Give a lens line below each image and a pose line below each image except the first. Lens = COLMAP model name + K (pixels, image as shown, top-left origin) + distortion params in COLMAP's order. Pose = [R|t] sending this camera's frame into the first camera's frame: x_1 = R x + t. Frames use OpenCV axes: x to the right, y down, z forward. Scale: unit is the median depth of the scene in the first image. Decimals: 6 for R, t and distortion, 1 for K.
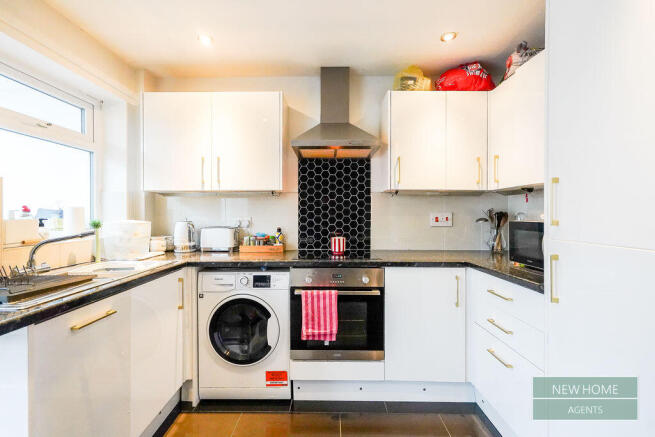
lens RADIAL K [[302.3, 0, 326.5], [0, 302.3, 212.5], [0, 0, 1]] dist [0.000782, 0.000729]
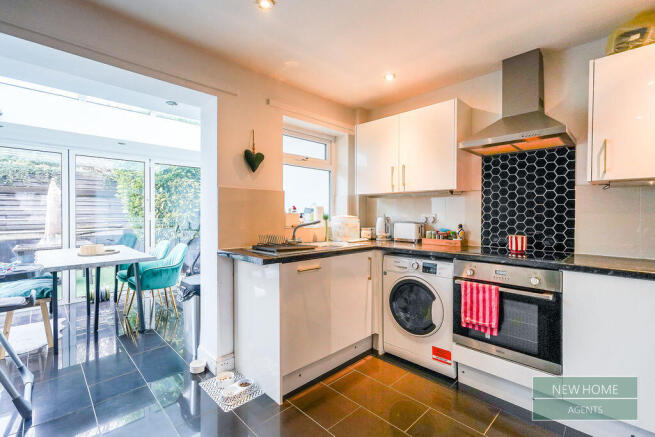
lens RADIAL K [[294.0, 0, 328.0], [0, 294.0, 215.5], [0, 0, 1]] dist [0.001780, 0.000745]
pose [[0.713866, 0.007730, -0.700240, 0.290639], [-0.003349, 0.999965, 0.007625, 0.016299], [0.700274, -0.003098, 0.713867, -0.083088]]
